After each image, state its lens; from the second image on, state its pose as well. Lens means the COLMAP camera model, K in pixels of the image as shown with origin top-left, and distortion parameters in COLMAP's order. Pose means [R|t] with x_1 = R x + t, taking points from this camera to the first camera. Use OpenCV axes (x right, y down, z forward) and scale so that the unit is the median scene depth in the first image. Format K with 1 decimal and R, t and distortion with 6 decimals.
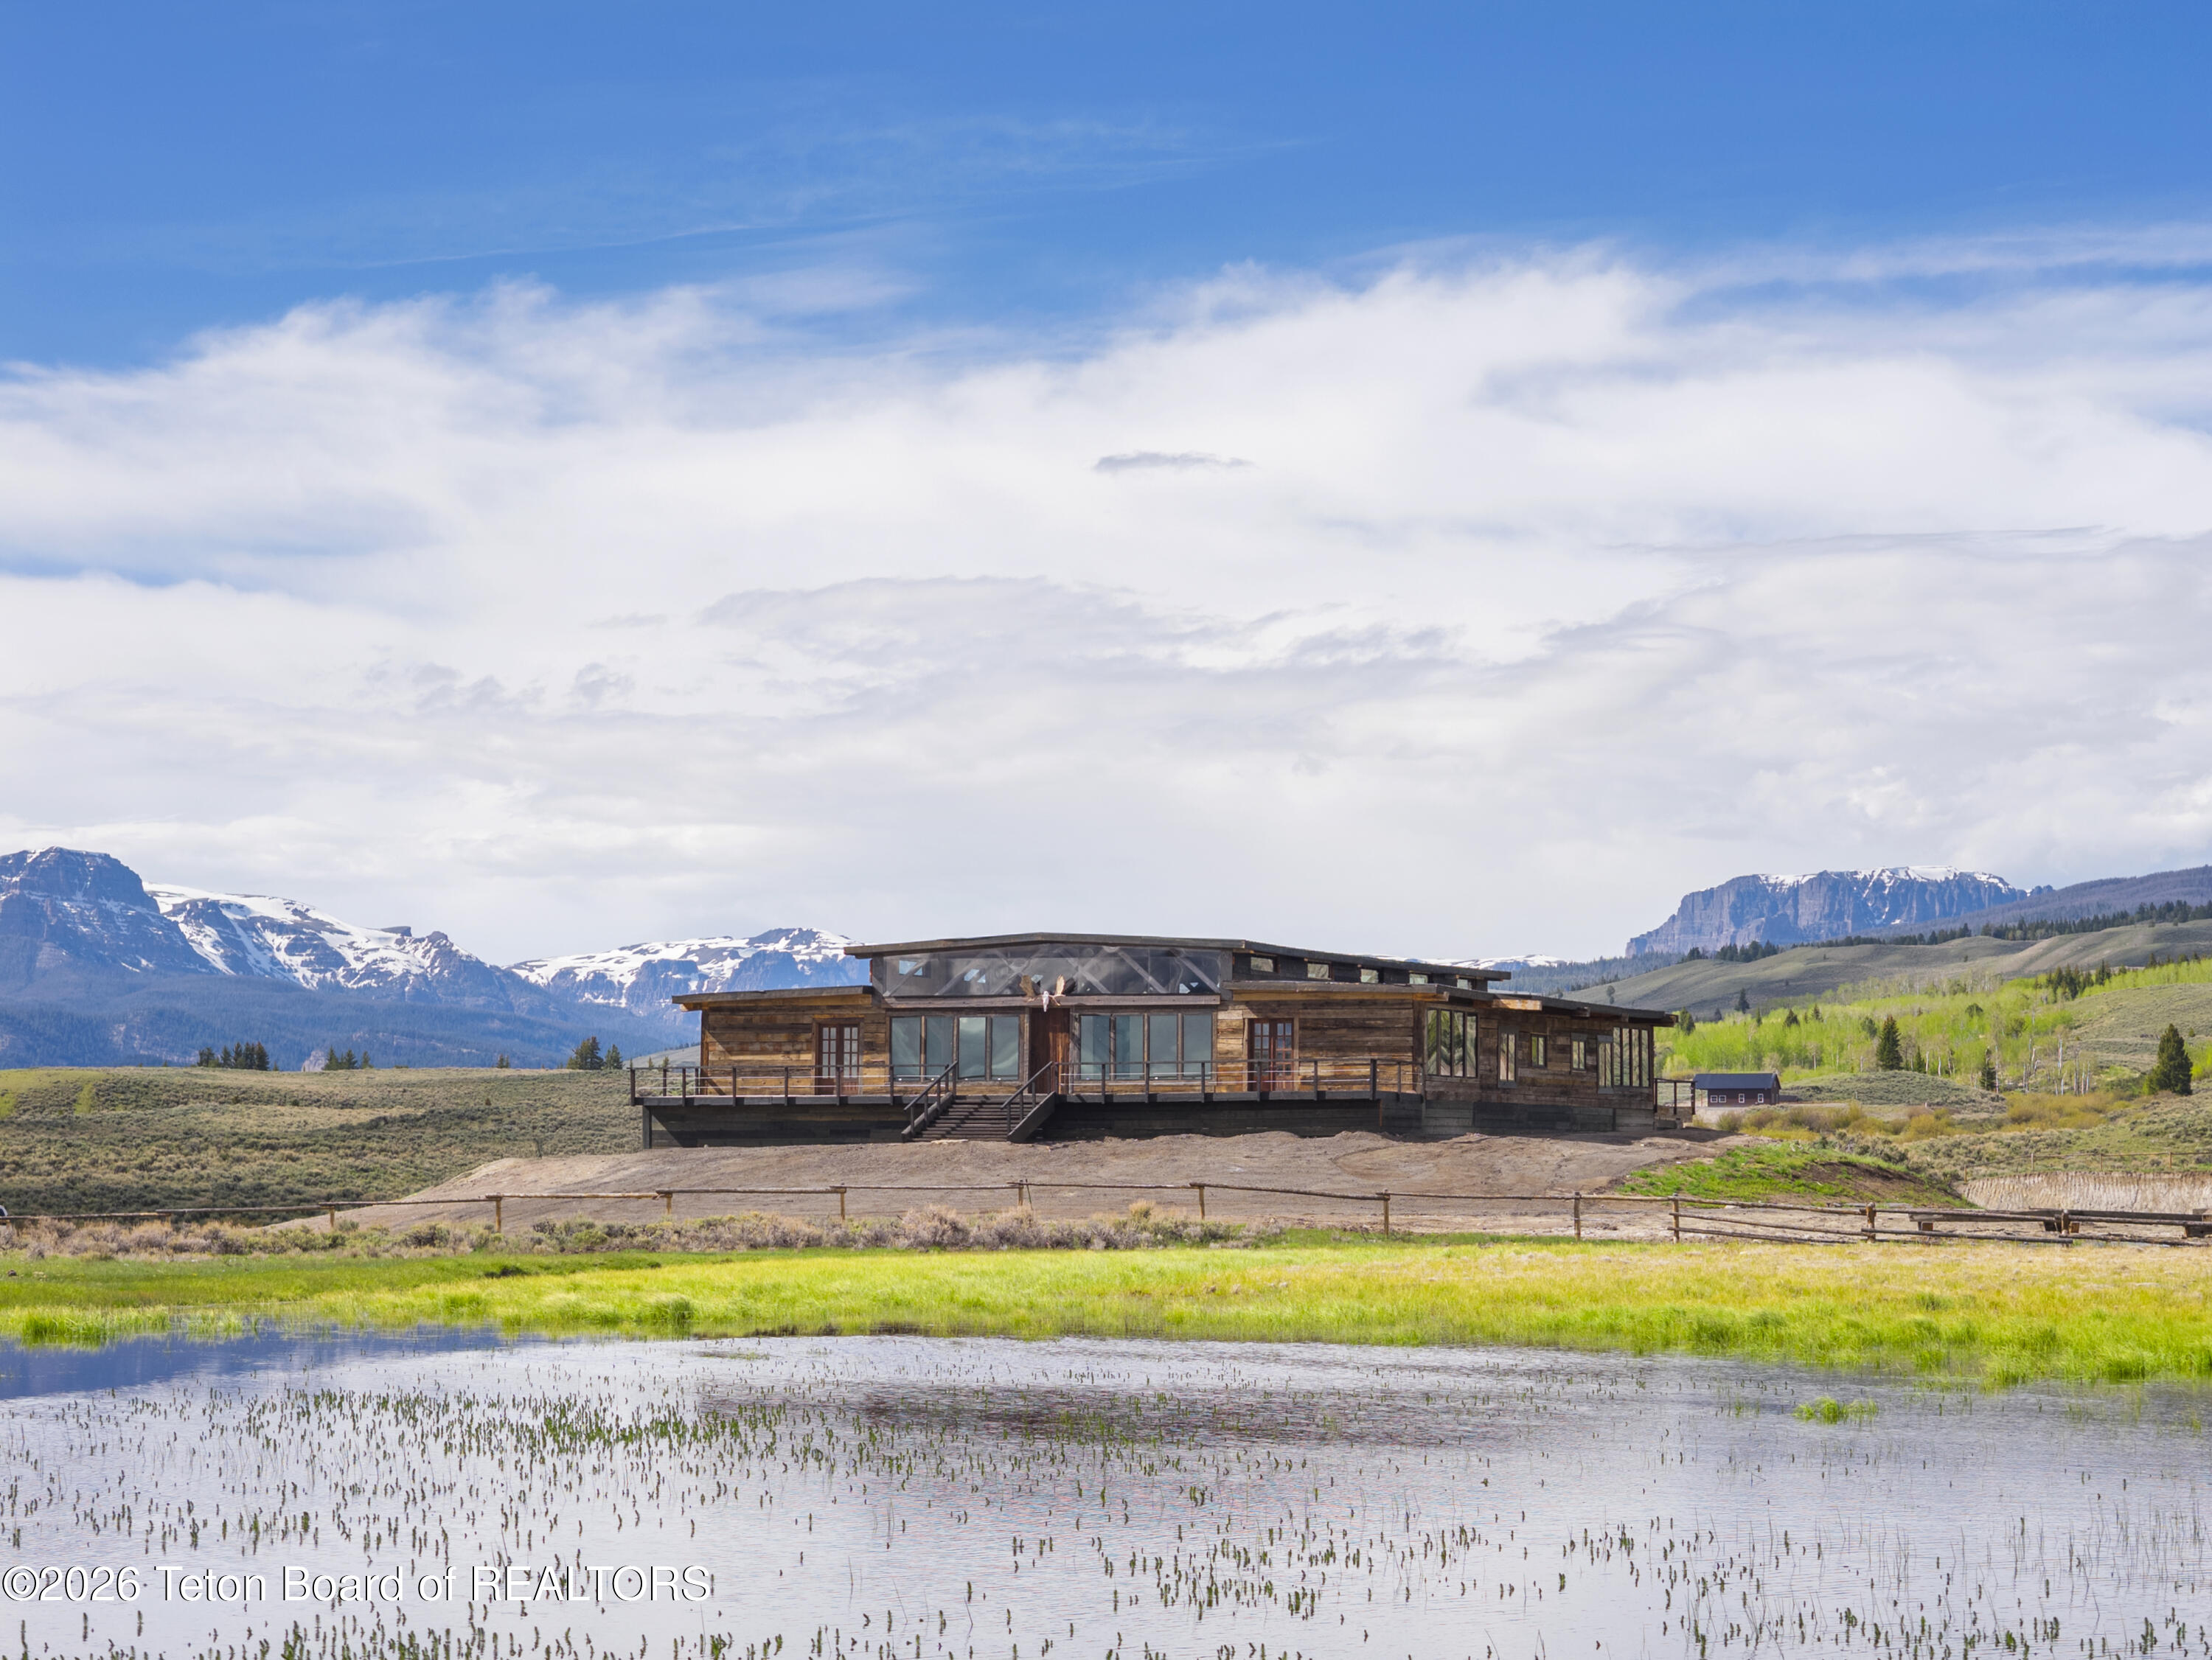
lens RADIAL K [[4461.2, 0, 1090.2], [0, 4461.2, 829.0], [0, 0, 1]] dist [-0.134319, 0.000000]
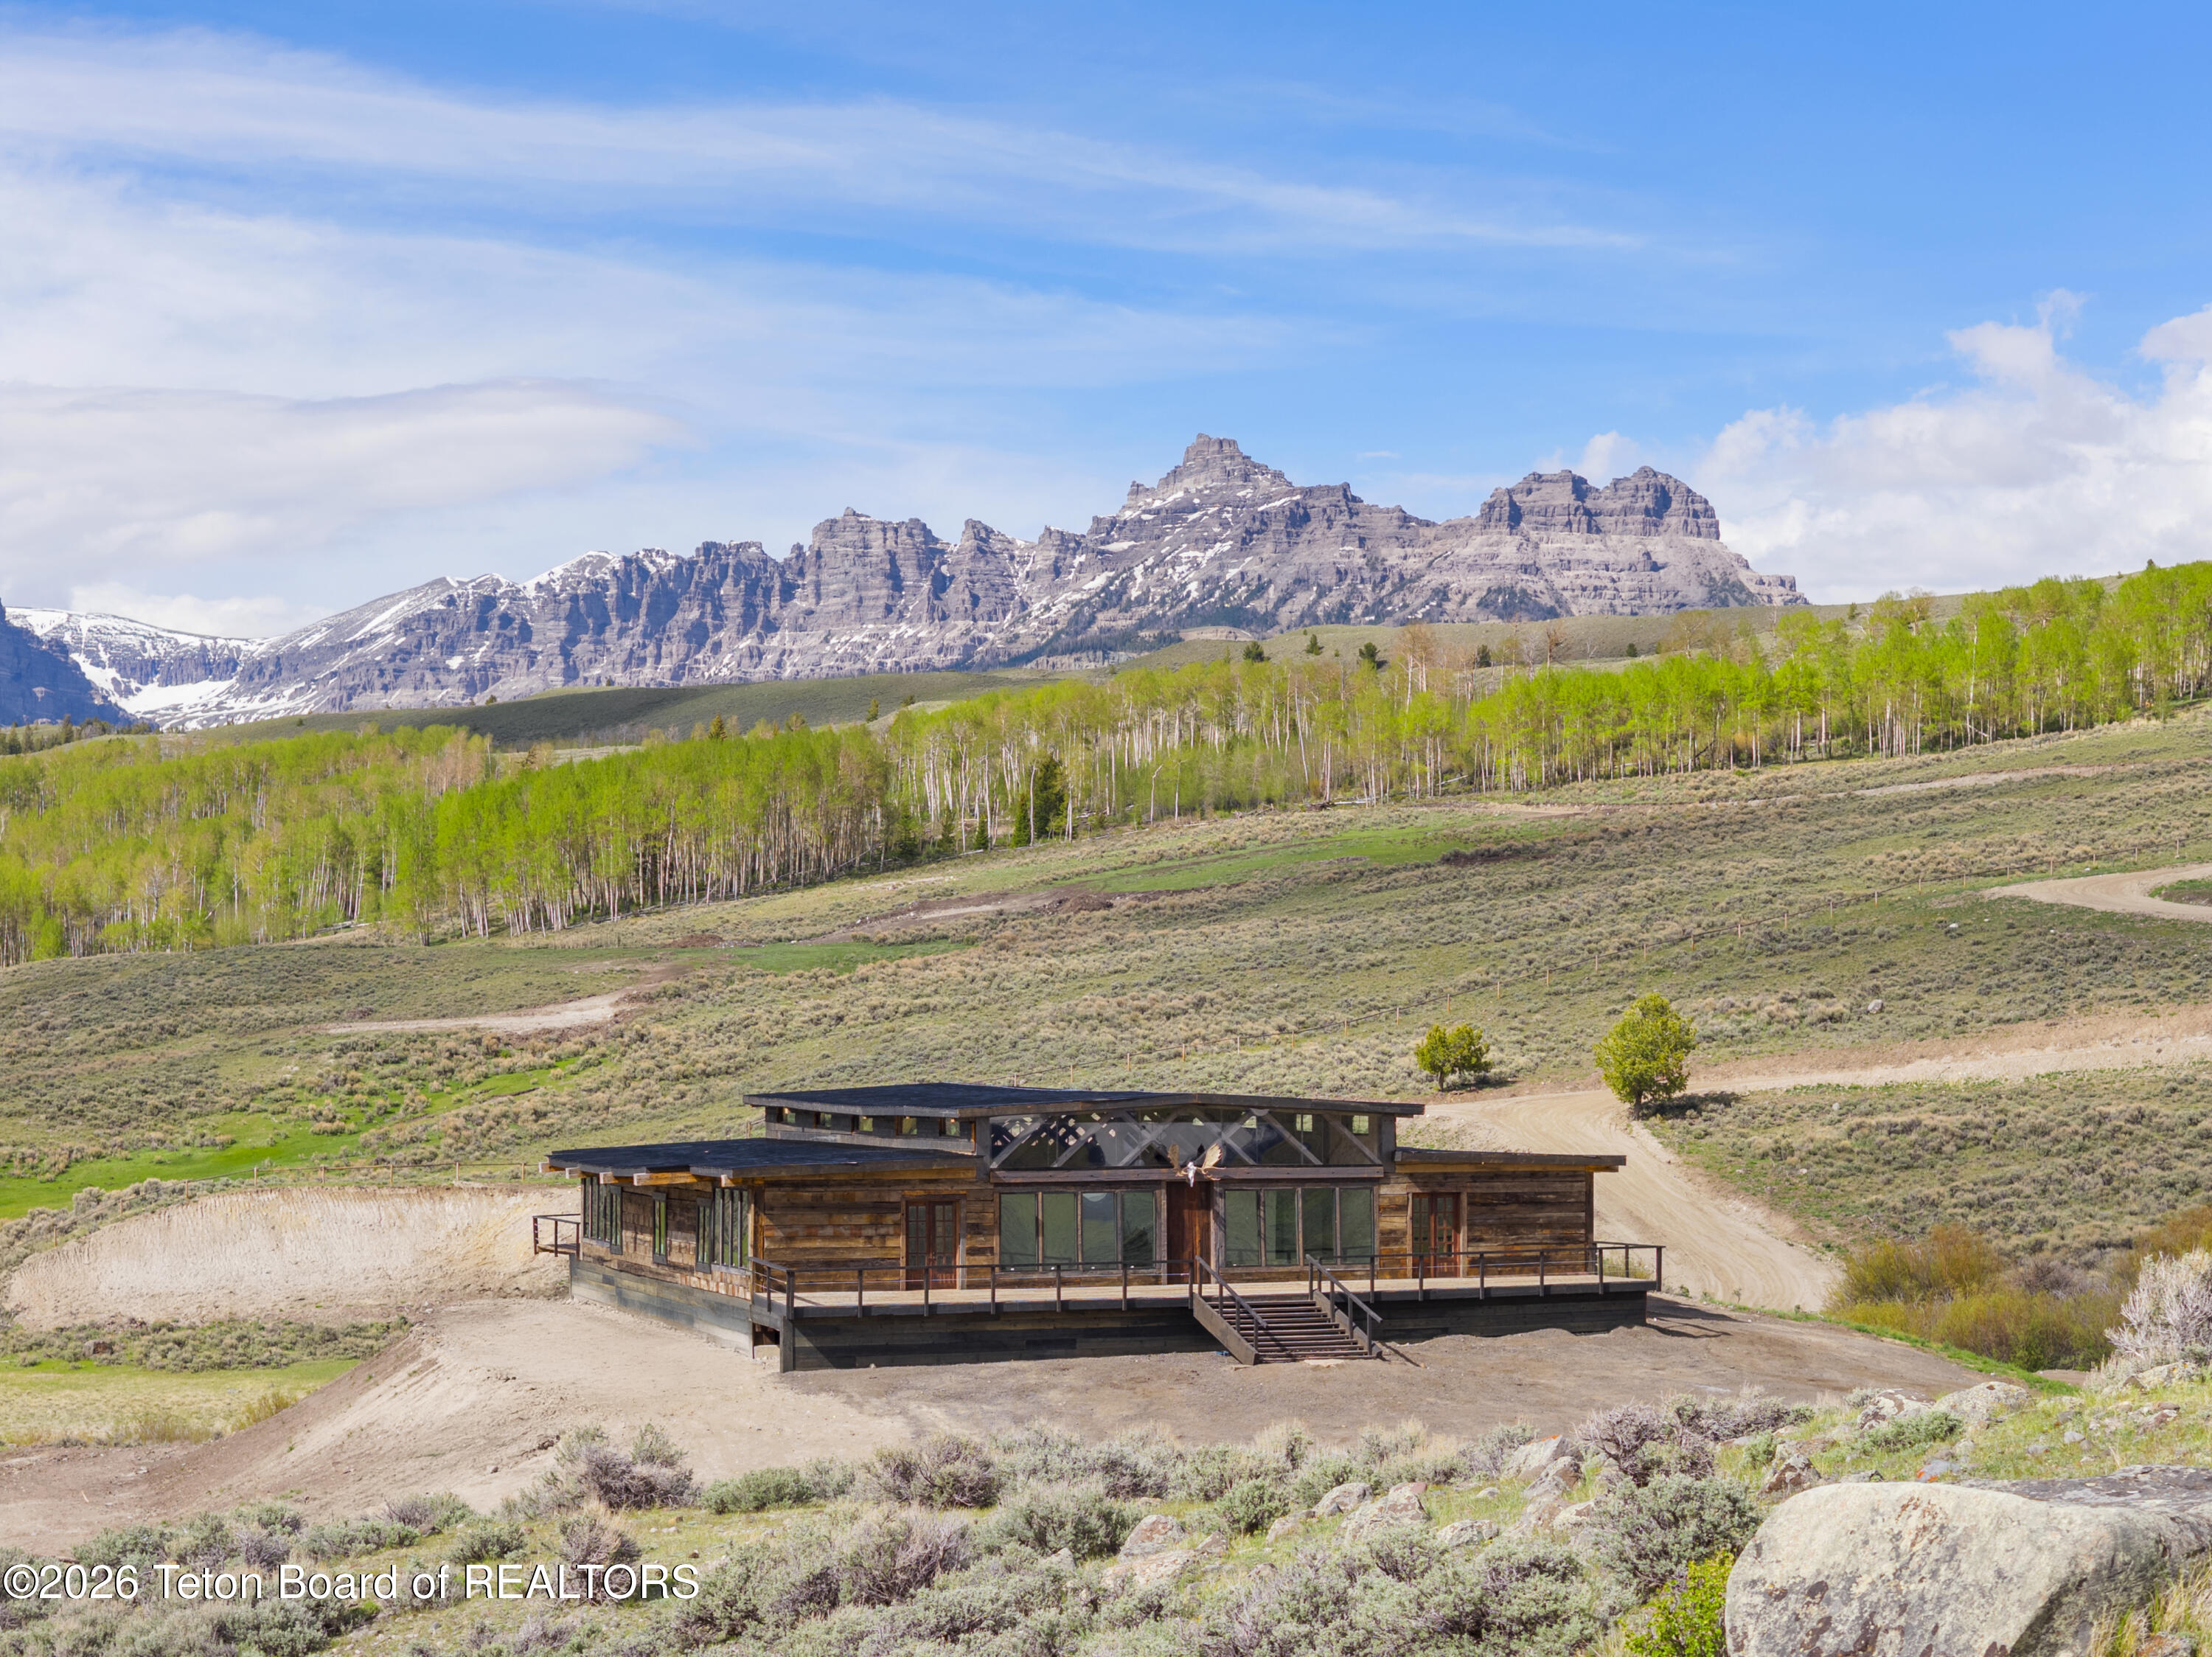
lens RADIAL K [[4462.2, 0, 1002.7], [0, 4462.2, 696.1], [0, 0, 1]] dist [-0.134319, 0.000000]
pose [[0.758968, 0.047074, 0.649424, -0.578828], [-0.046294, 0.998760, -0.018292, -0.034222], [-0.649480, -0.016181, 0.760207, 0.374315]]
